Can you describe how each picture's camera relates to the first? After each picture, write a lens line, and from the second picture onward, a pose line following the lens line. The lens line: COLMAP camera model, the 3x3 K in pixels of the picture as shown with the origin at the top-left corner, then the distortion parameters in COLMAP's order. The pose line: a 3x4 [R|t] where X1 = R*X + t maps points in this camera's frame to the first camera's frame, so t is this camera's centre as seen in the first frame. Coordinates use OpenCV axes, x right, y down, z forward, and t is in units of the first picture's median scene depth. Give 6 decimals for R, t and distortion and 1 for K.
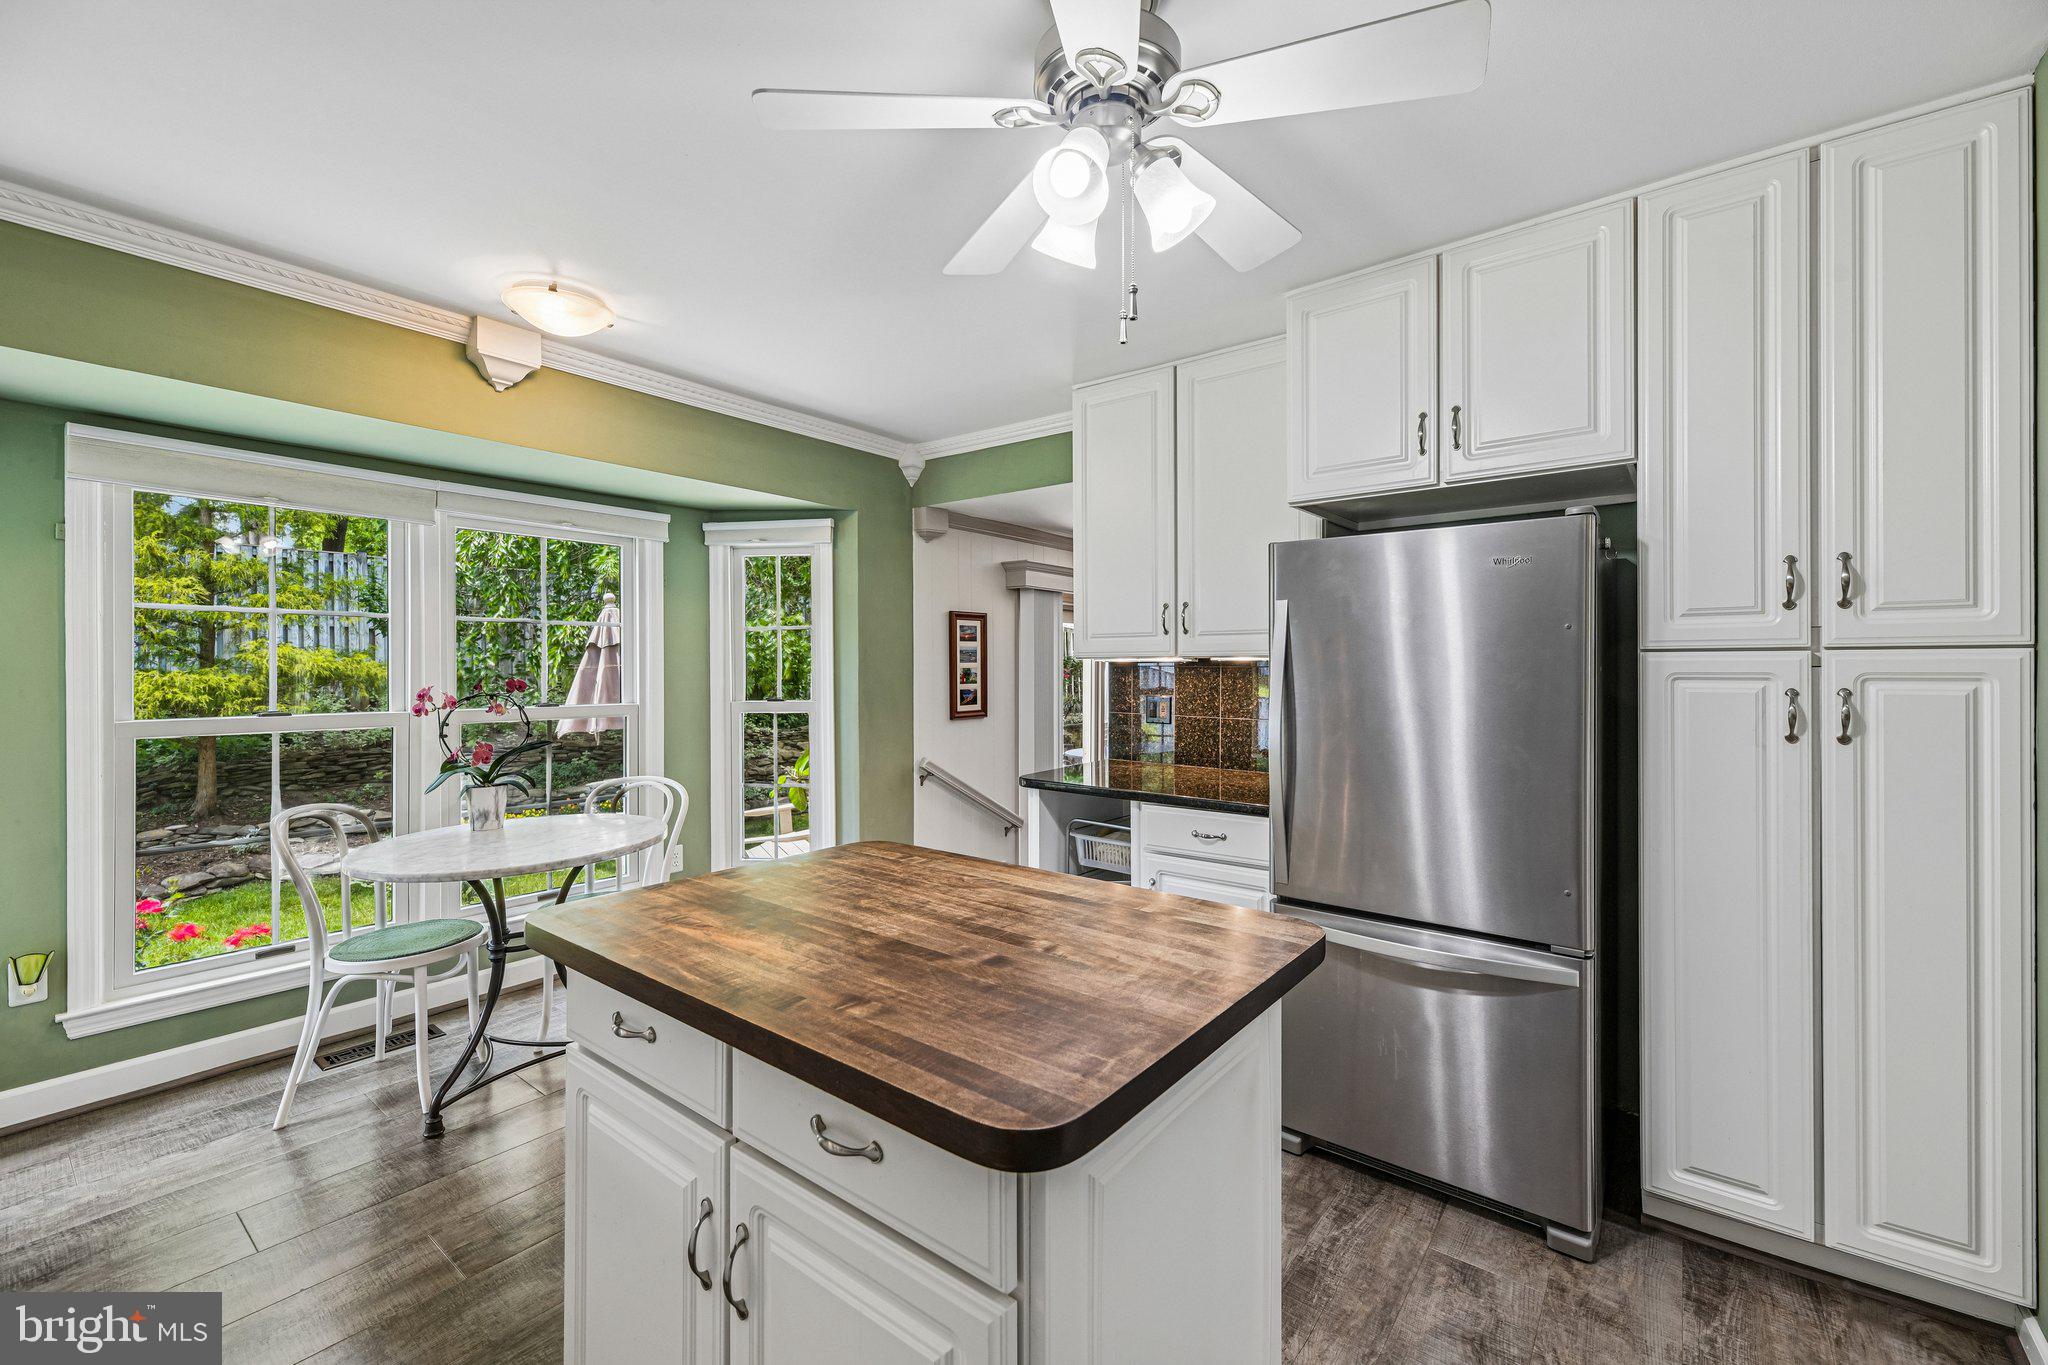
lens RADIAL K [[833.2, 0, 1055.8], [0, 833.2, 664.5], [0, 0, 1]] dist [0.005855, -0.002831]
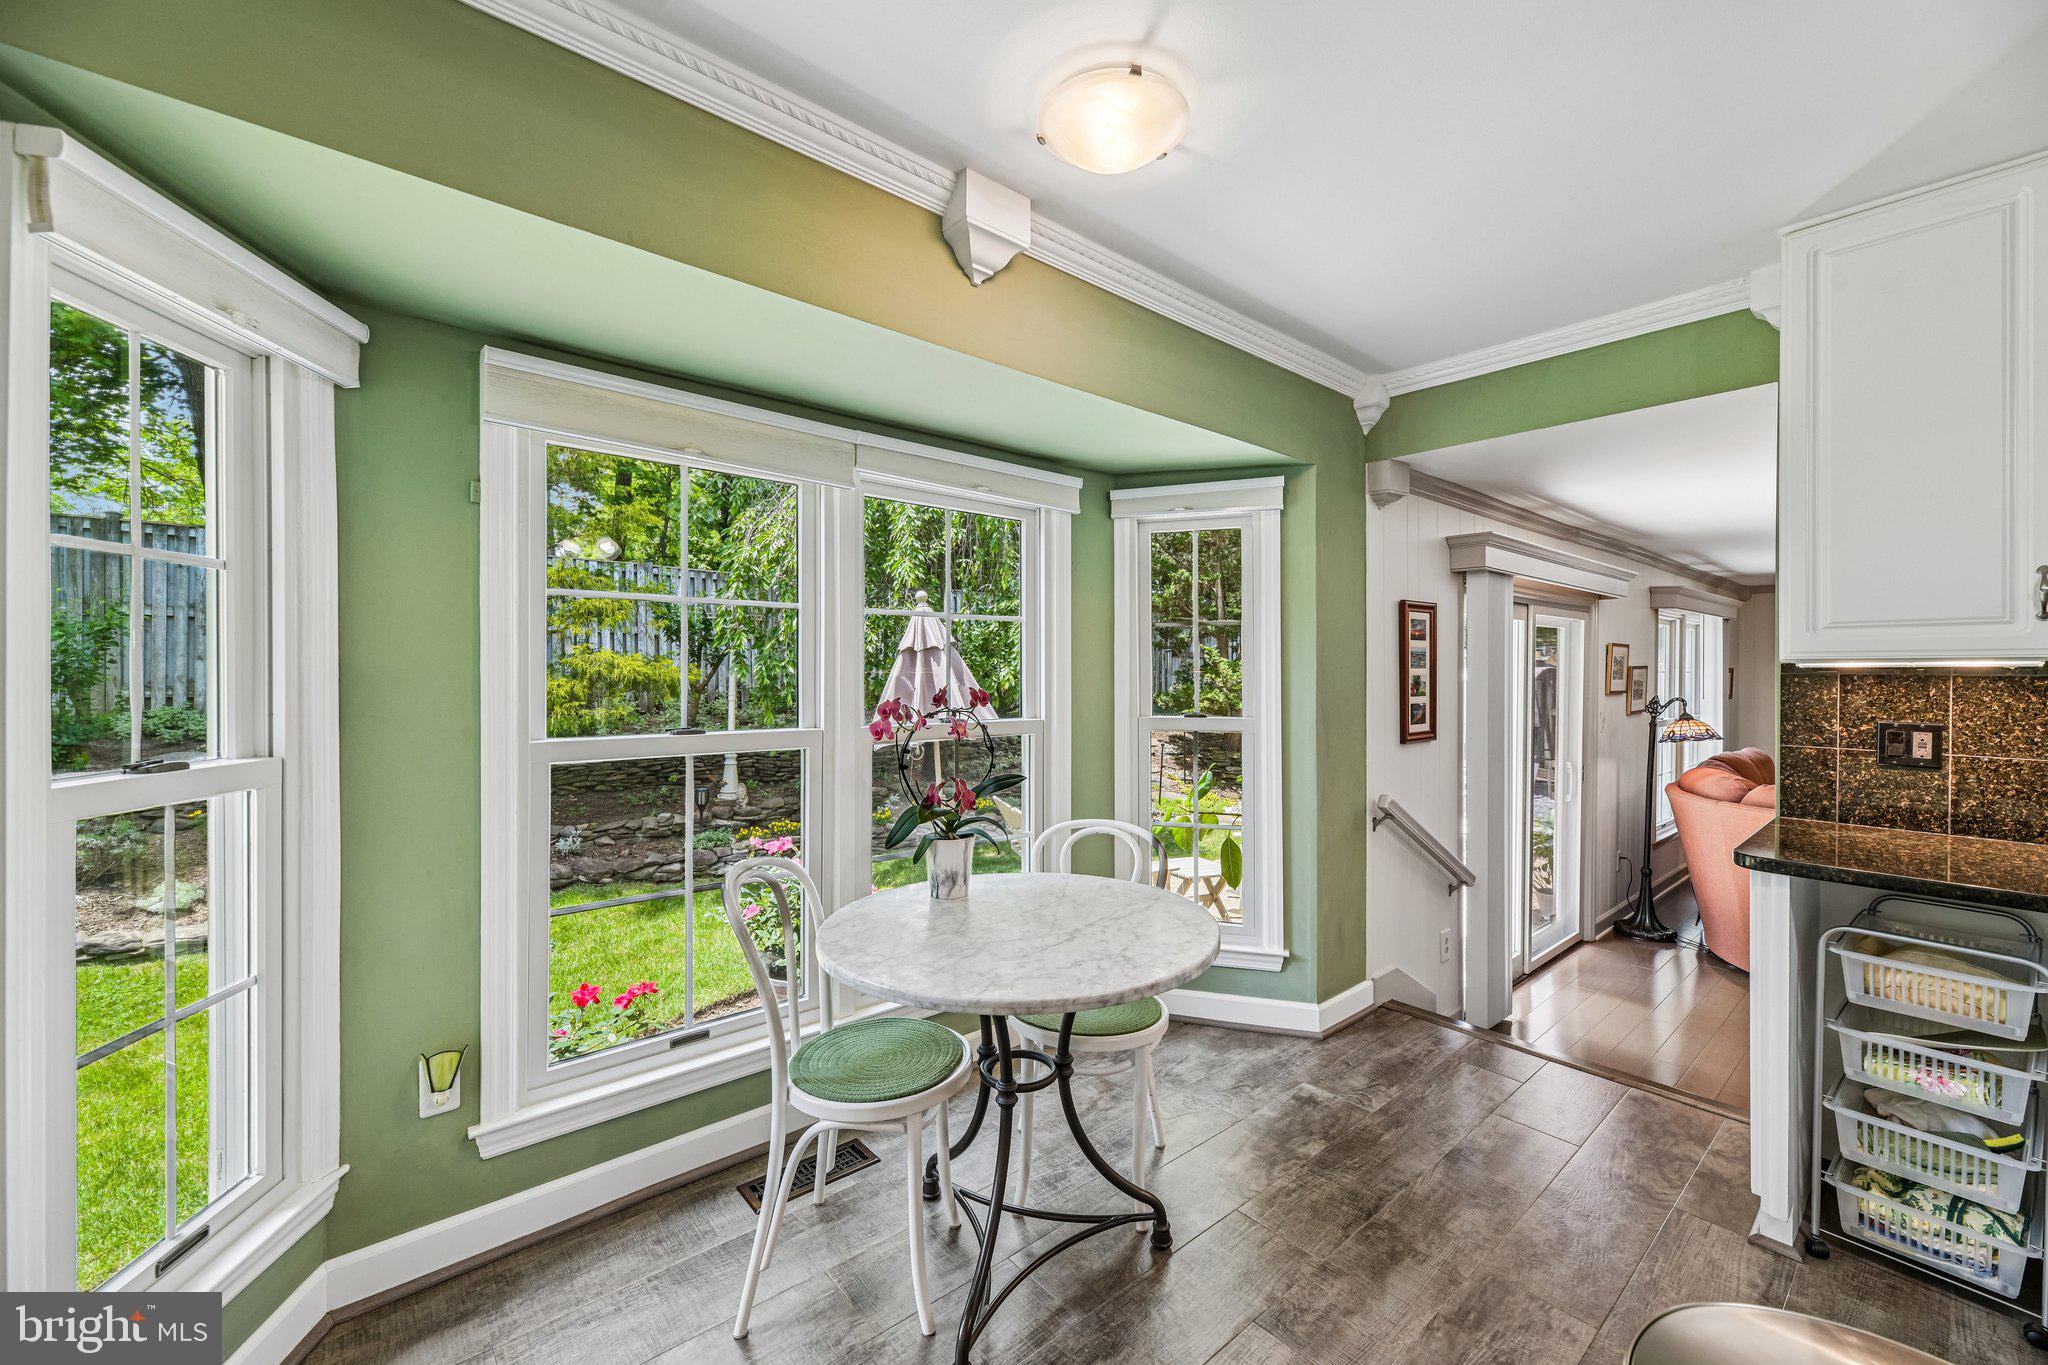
lens RADIAL K [[833.2, 0, 1058.4], [0, 833.2, 673.0], [0, 0, 1]] dist [0.005855, -0.002831]
pose [[0.979291, 0.003216, -0.202432, -0.399442], [-0.002583, 0.999991, 0.003392, 0.000661], [0.202441, -0.002799, 0.979291, 0.280493]]
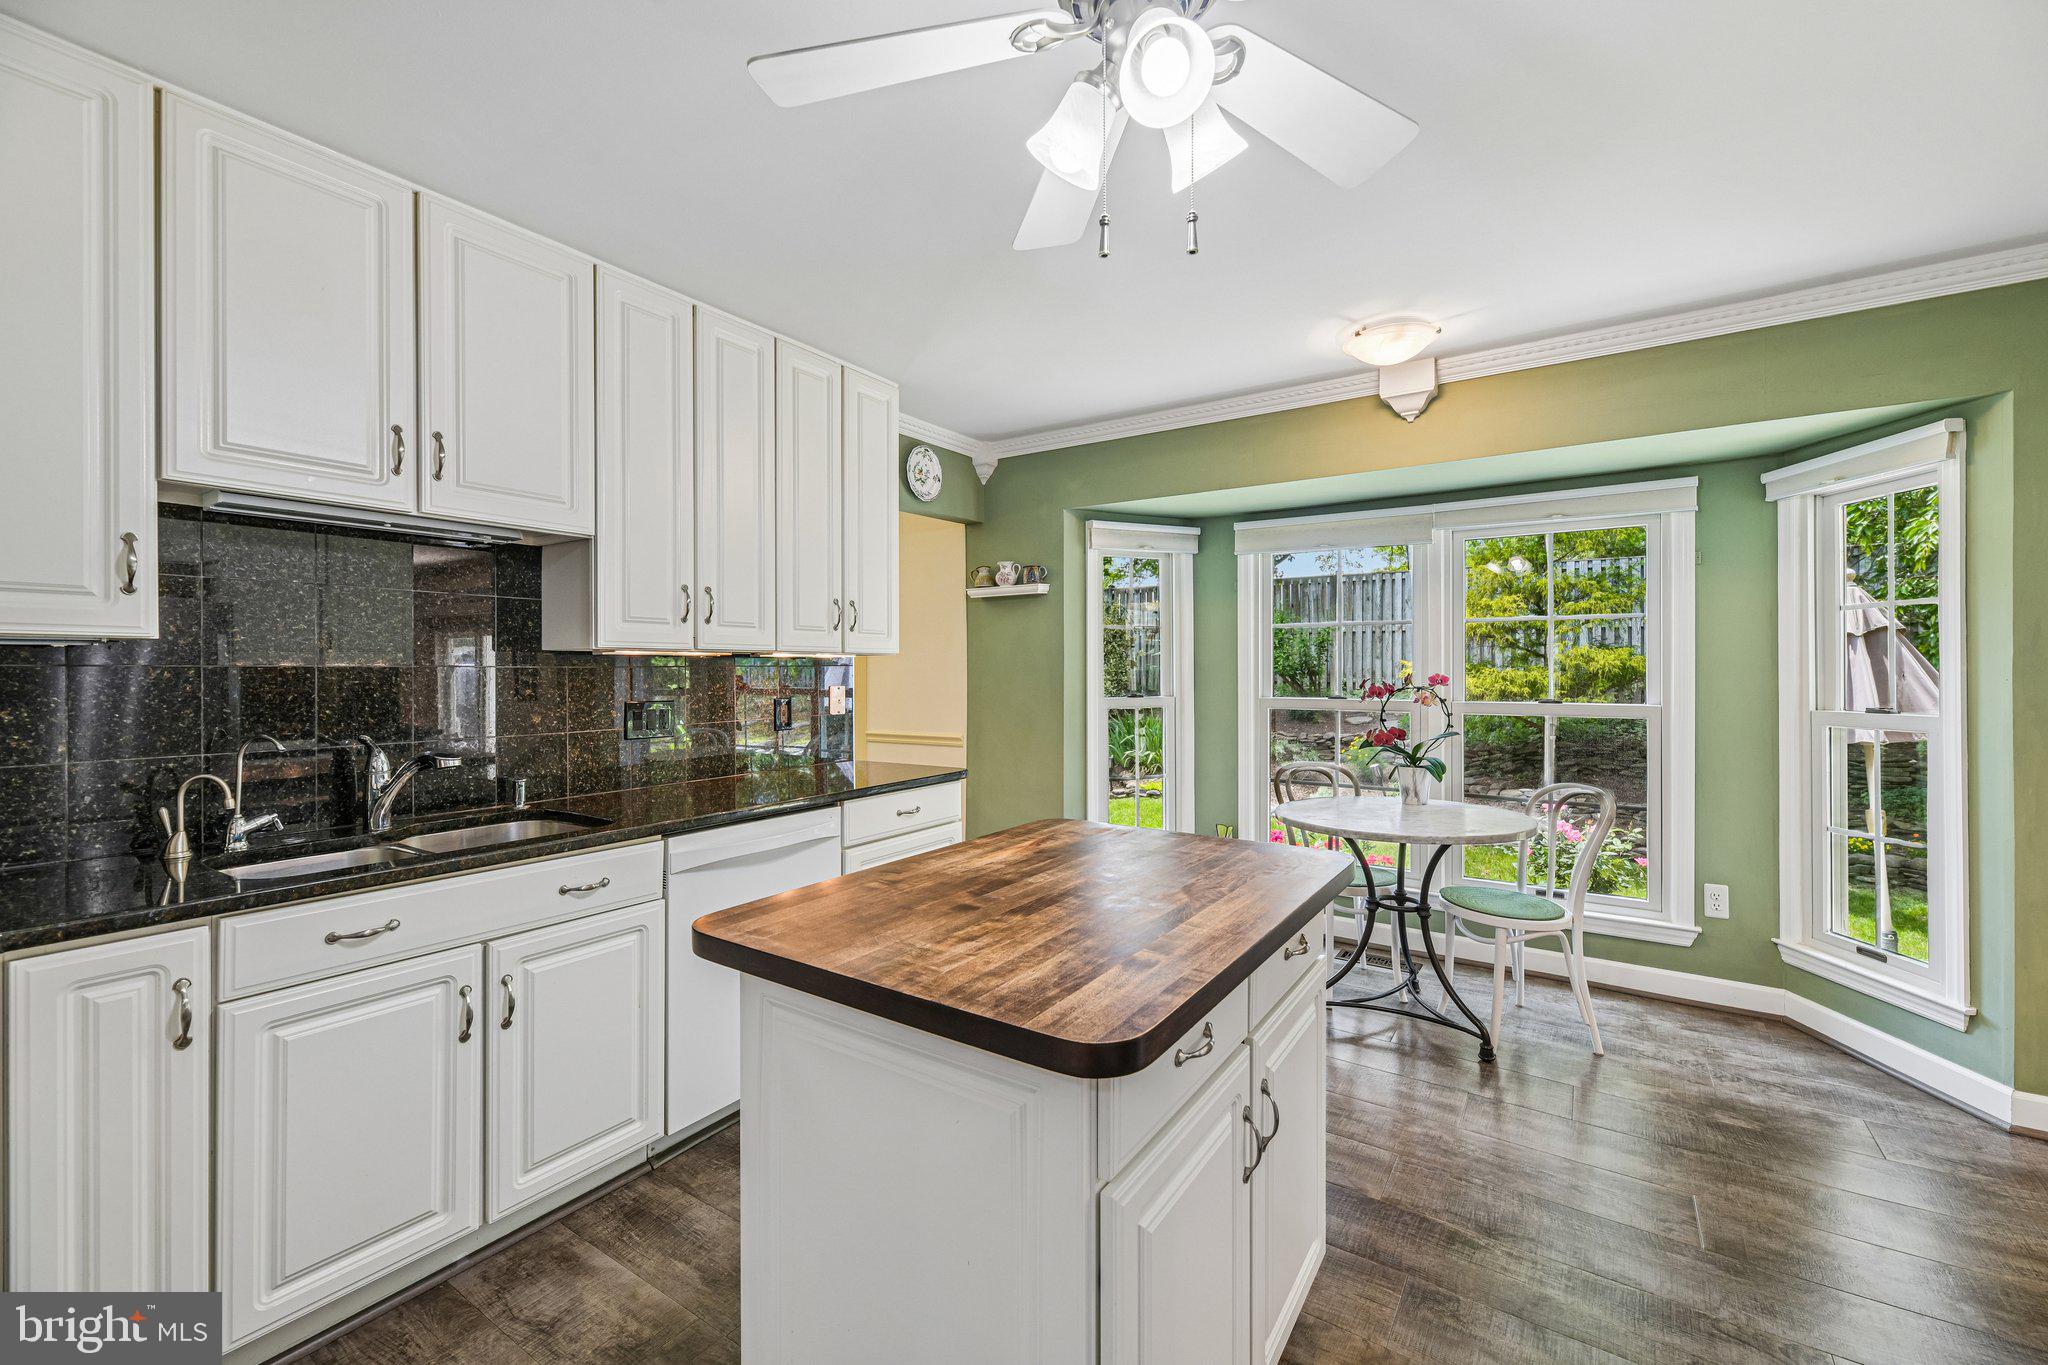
lens RADIAL K [[833.2, 0, 1022.8], [0, 833.2, 676.2], [0, 0, 1]] dist [0.005855, -0.002831]
pose [[0.045136, 0.011112, -0.998919, 0.403505], [0.006408, 0.999914, 0.011413, 0.003463], [0.998960, -0.006917, 0.045060, 0.368496]]
